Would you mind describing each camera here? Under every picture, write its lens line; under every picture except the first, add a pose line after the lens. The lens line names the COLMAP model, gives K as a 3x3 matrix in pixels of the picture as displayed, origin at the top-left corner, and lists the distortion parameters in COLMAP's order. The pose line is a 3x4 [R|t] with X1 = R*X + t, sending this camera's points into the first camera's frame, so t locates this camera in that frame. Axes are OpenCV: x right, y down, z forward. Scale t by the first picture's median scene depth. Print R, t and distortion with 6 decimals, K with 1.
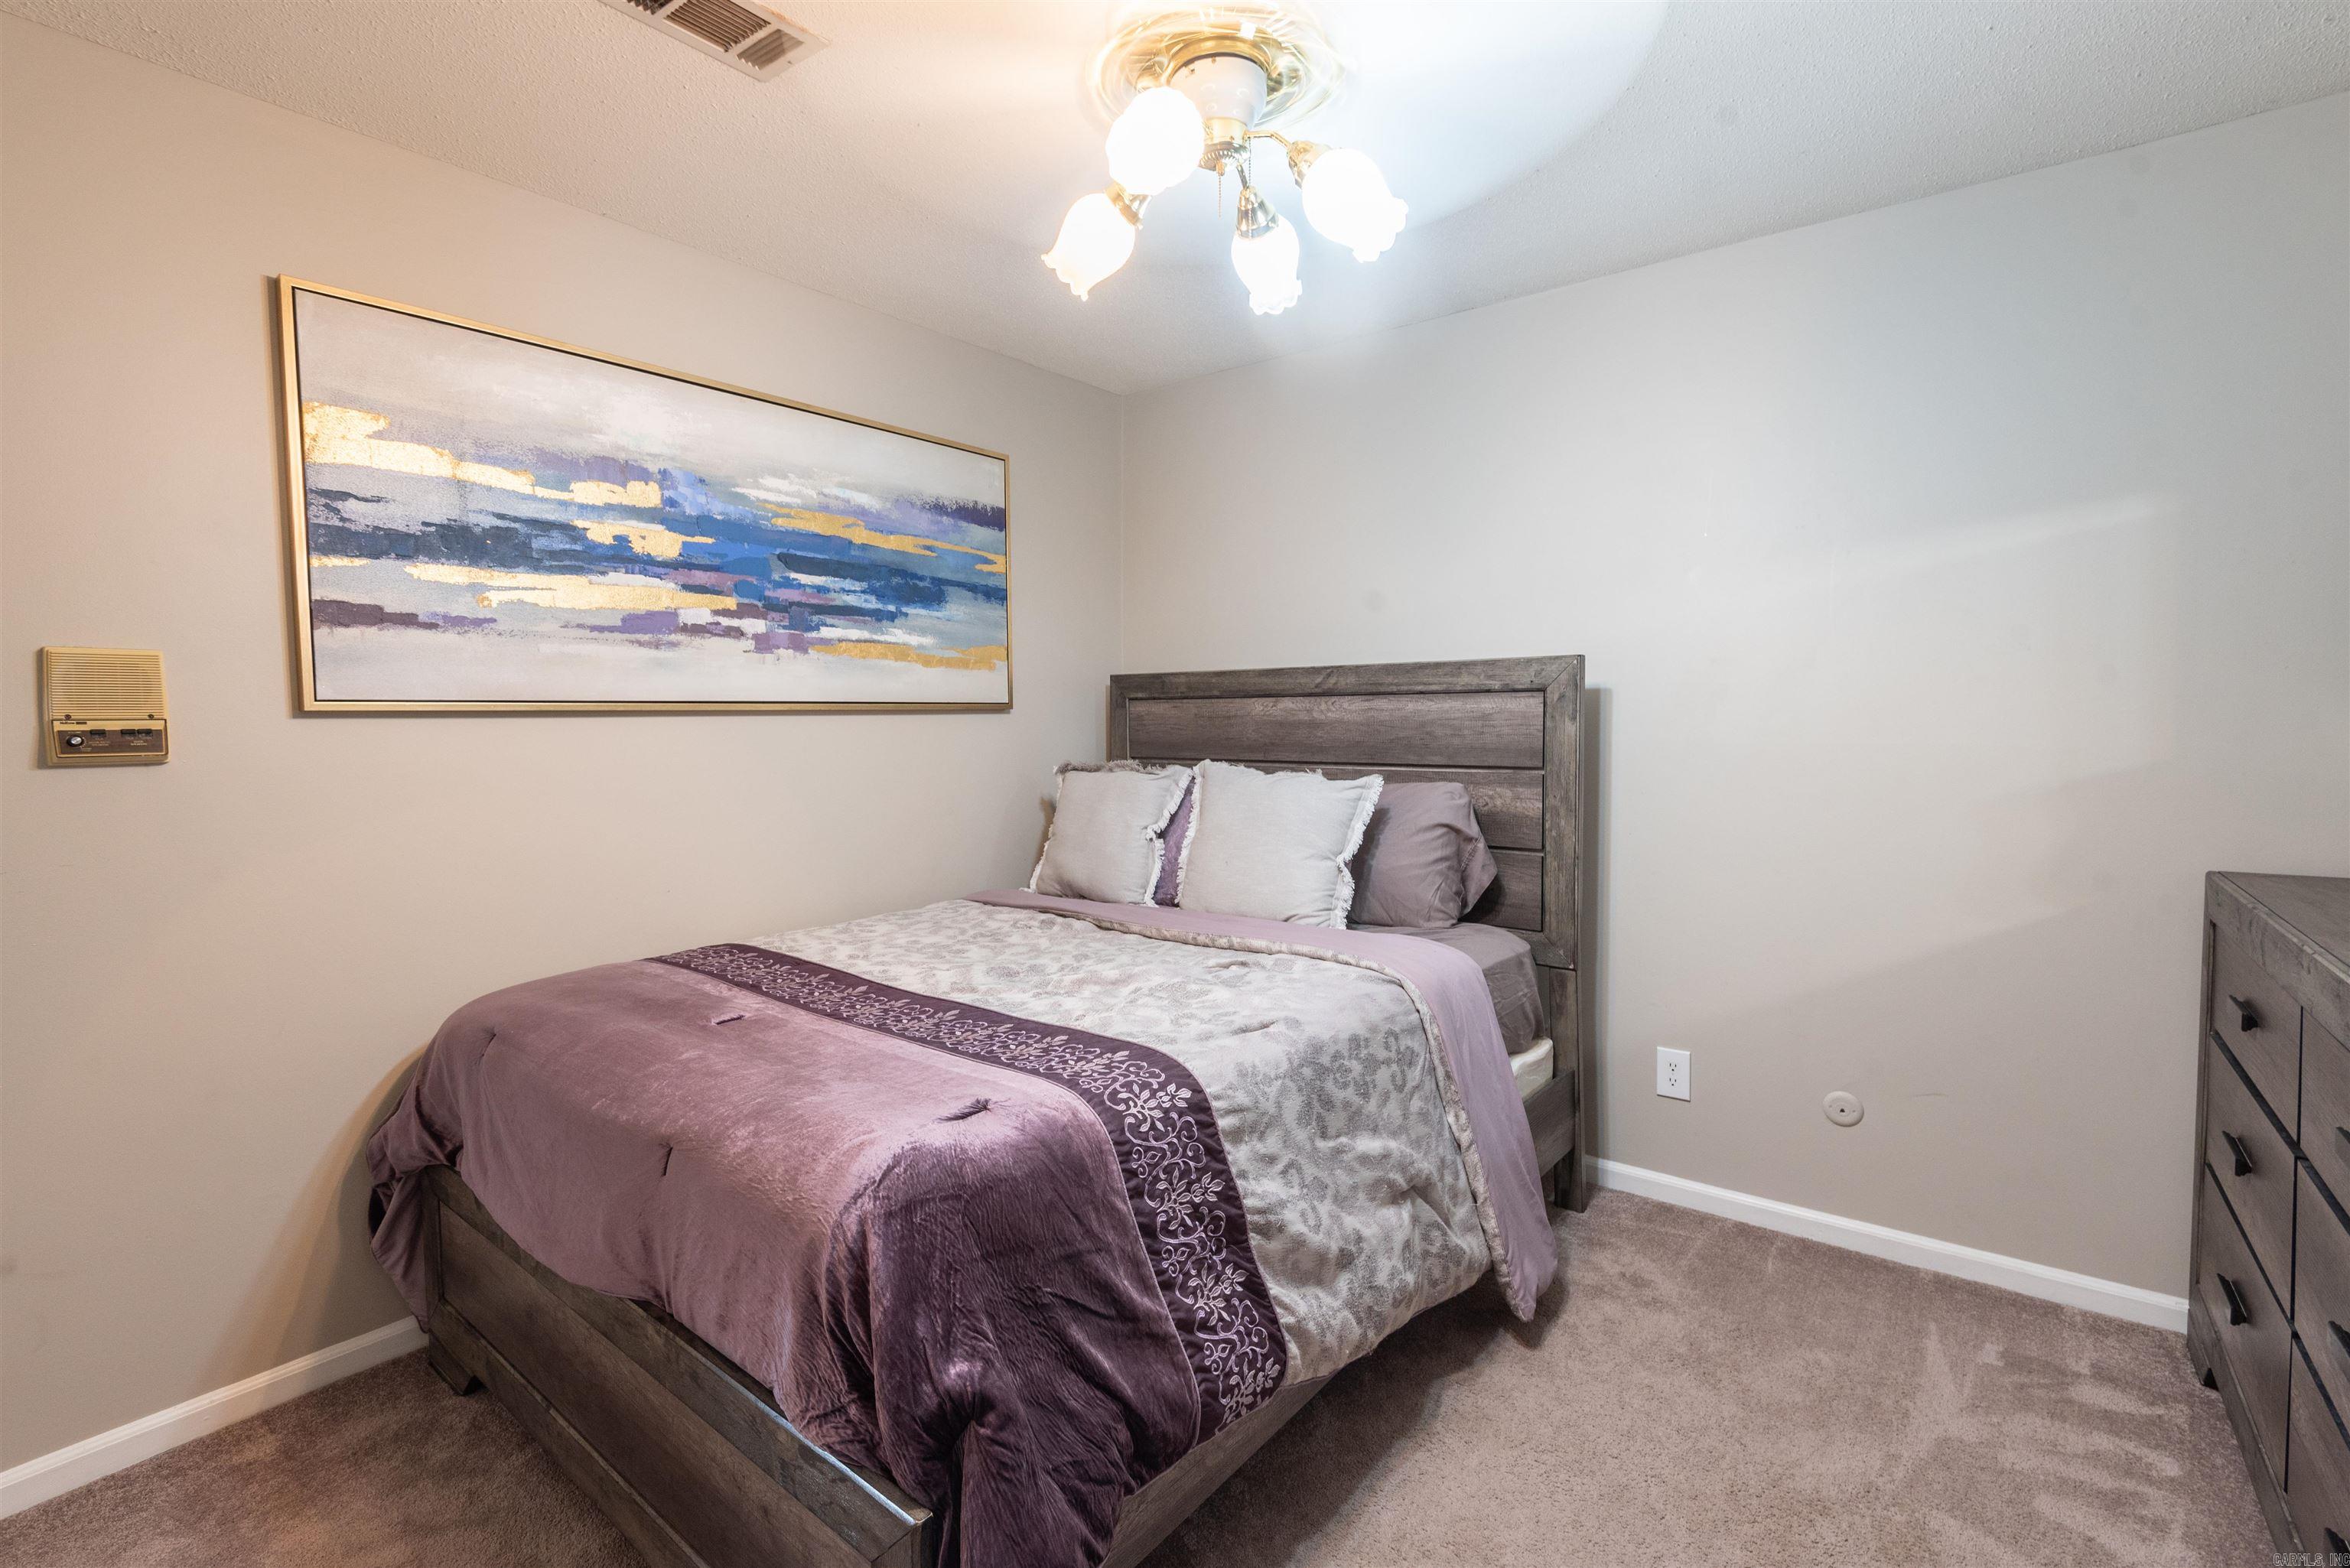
lens RADIAL K [[1013.7, 0, 1175.0], [0, 1013.7, 784.0], [0, 0, 1]] dist [0.023014, -0.025067]
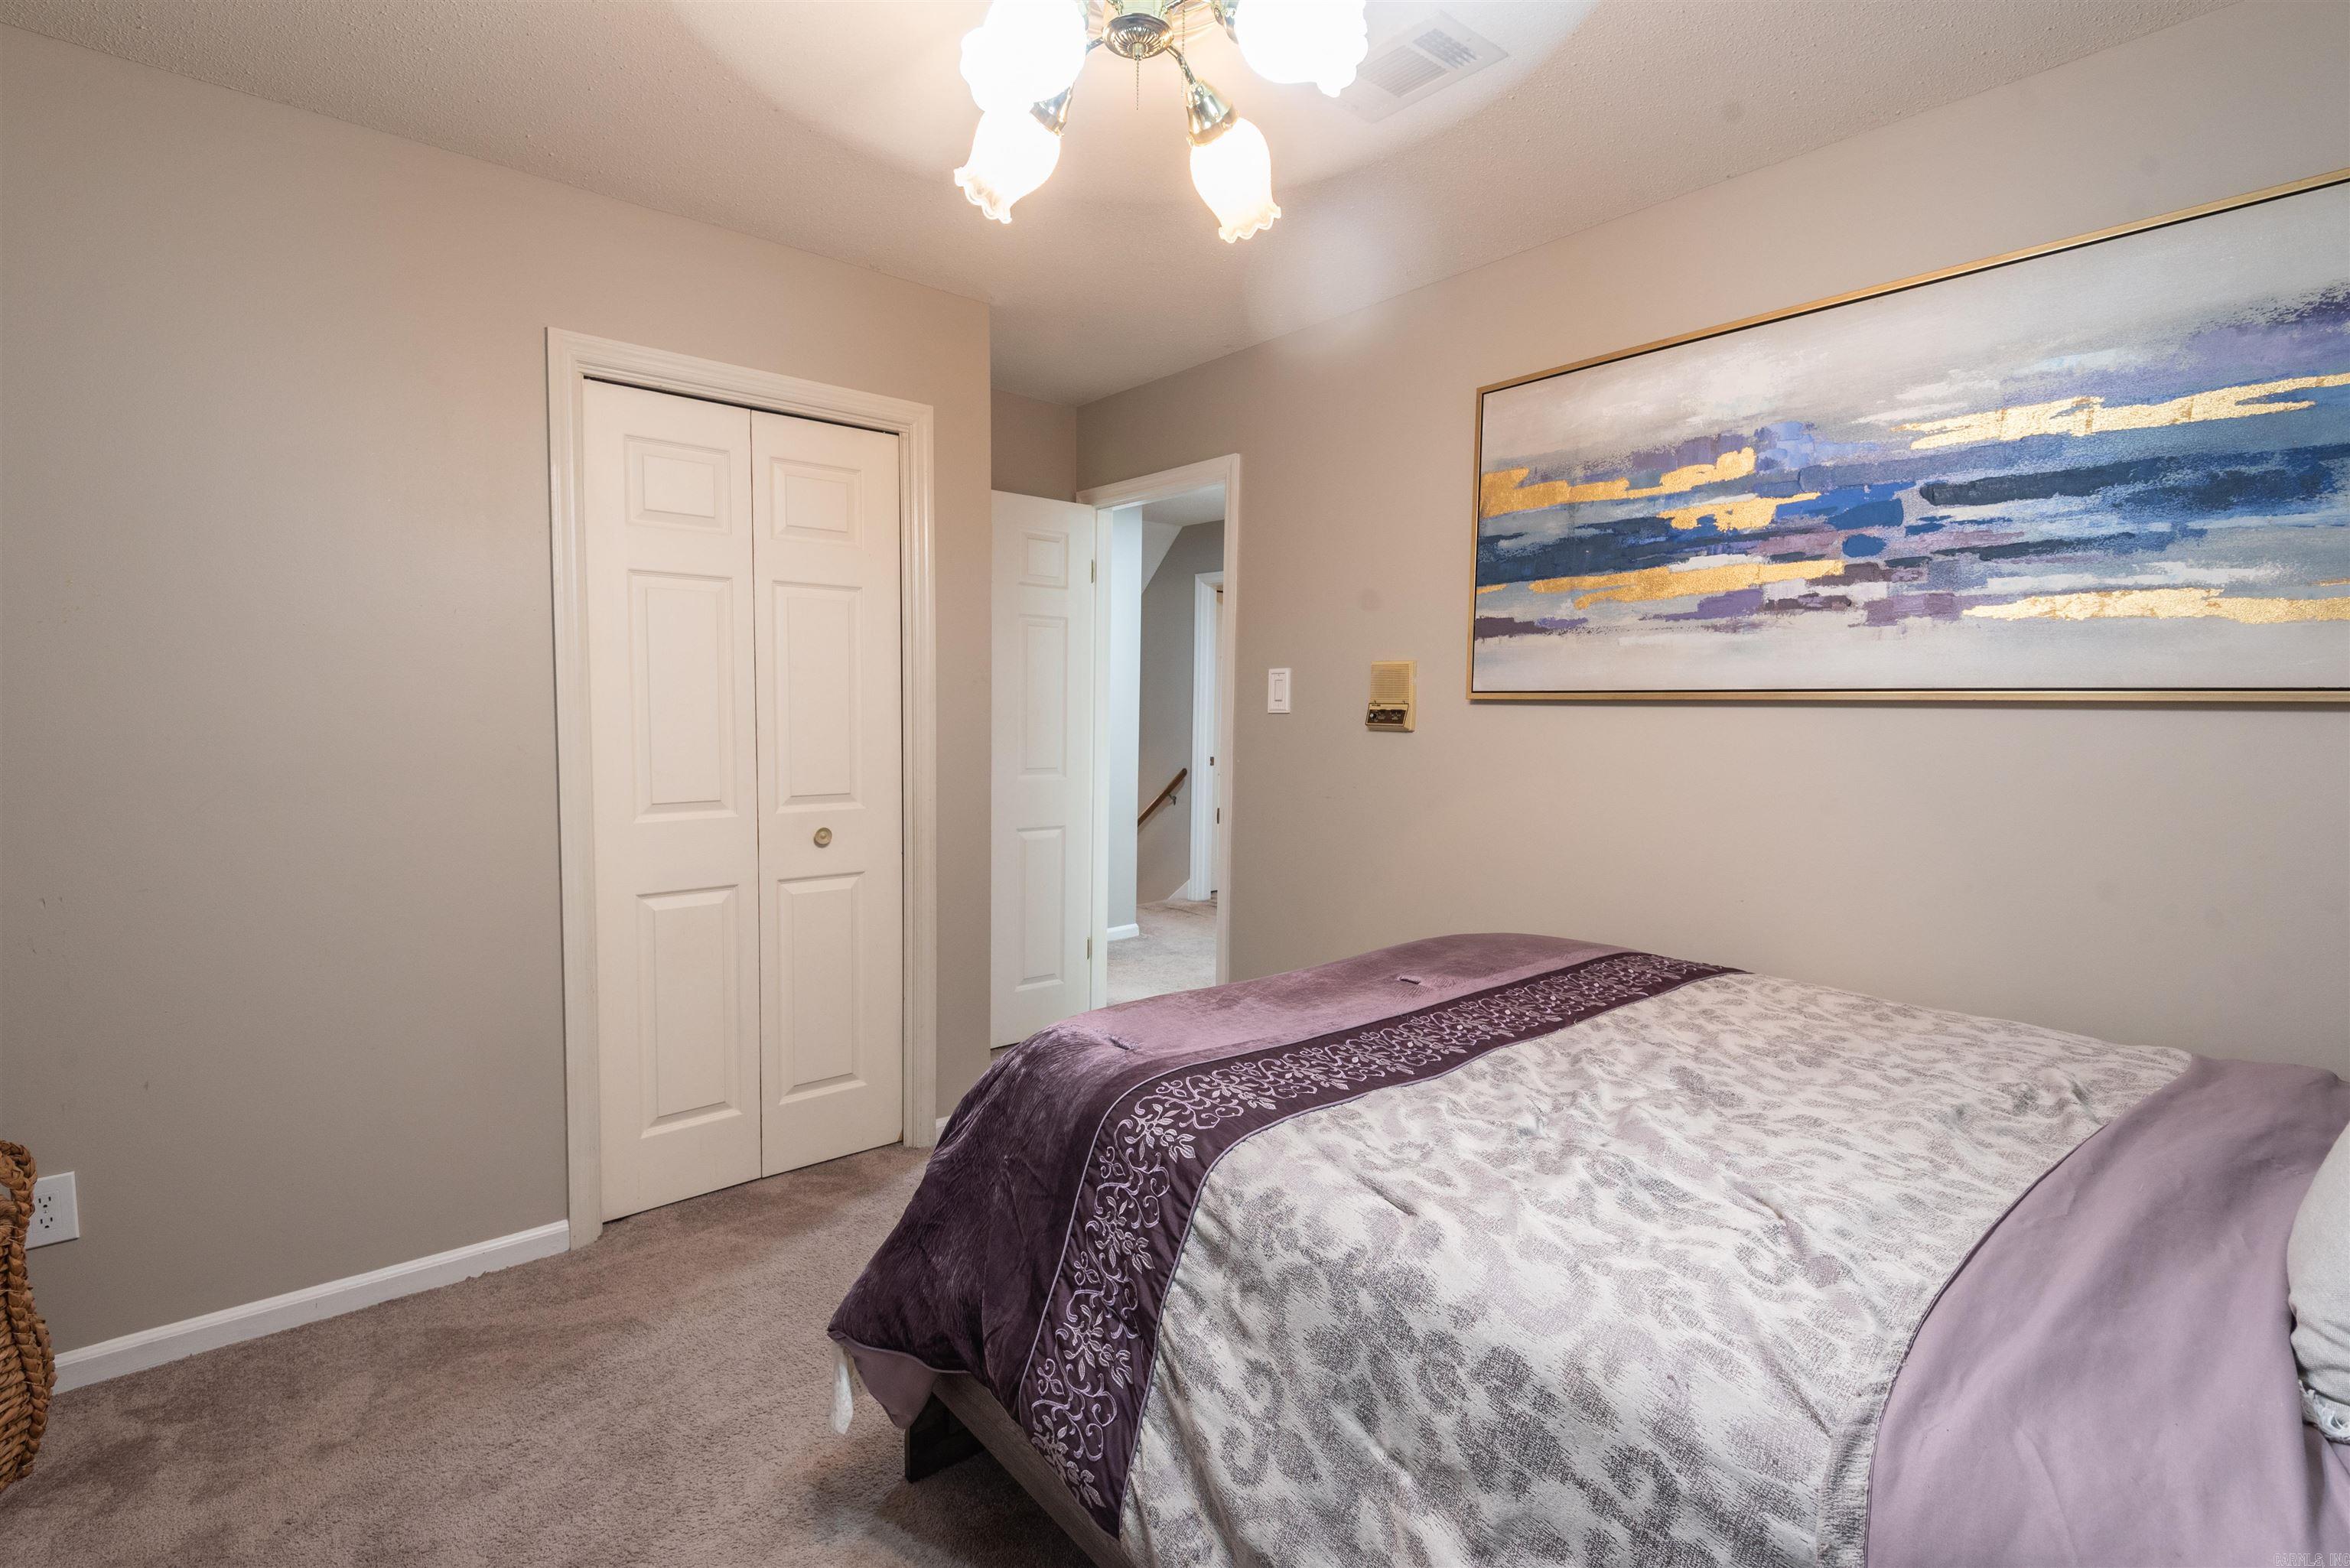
lens RADIAL K [[1084.0, 0, 1175.0], [0, 1084.0, 784.0], [0, 0, 1]] dist [-0.020498, -0.000565]
pose [[-0.192084, 0.073623, -0.978613, 0.545788], [-0.076213, 0.993051, 0.089668, -0.047547], [0.978415, 0.091807, -0.185138, 0.714825]]
